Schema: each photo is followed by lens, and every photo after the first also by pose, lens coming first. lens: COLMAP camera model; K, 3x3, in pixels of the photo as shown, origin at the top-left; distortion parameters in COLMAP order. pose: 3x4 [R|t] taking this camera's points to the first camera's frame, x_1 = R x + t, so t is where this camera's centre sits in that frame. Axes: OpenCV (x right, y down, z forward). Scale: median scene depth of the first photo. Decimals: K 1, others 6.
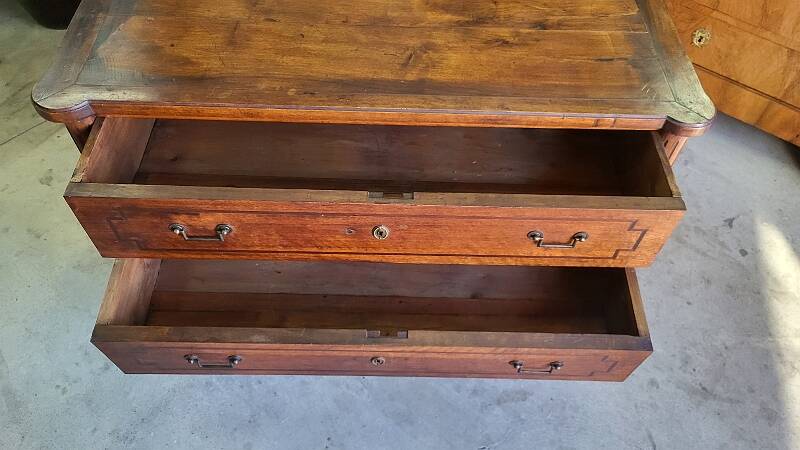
lens RADIAL K [[612.5, 0, 410.3], [0, 612.5, 243.0], [0, 0, 1]] dist [0.035246, -0.021121]
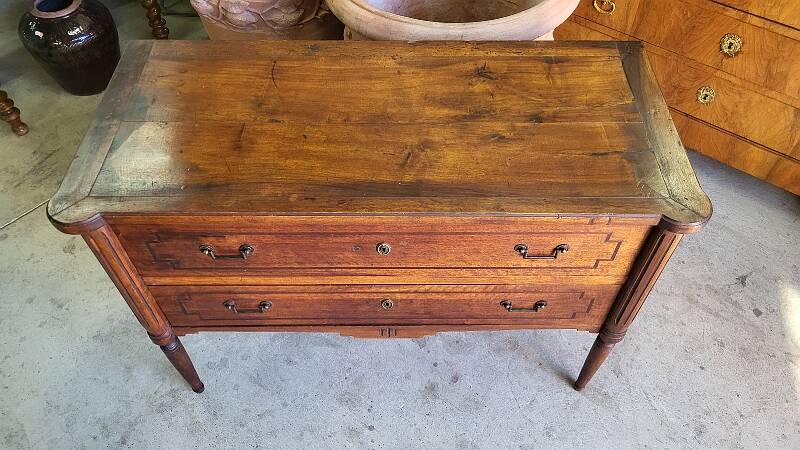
lens RADIAL K [[612.5, 0, 412.0], [0, 612.5, 216.9], [0, 0, 1]] dist [0.035246, -0.021121]
pose [[0.998999, -0.018377, -0.040786, 0.044459], [0.016826, 0.999135, -0.038031, -0.156303], [0.041450, 0.037306, 0.998444, -0.021870]]
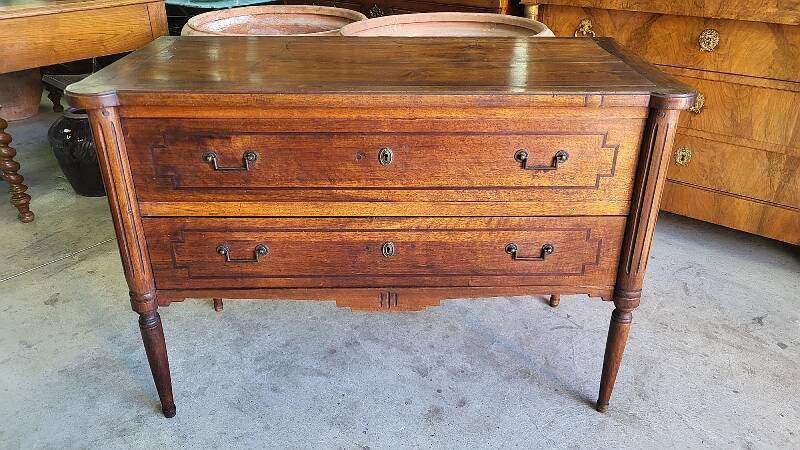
lens RADIAL K [[612.5, 0, 414.0], [0, 612.5, 211.3], [0, 0, 1]] dist [0.035246, -0.021121]
pose [[0.999127, -0.039417, -0.013843, -0.104573], [0.028955, 0.892209, -0.450694, 2.496541], [0.030116, 0.449900, 0.892571, 0.632778]]
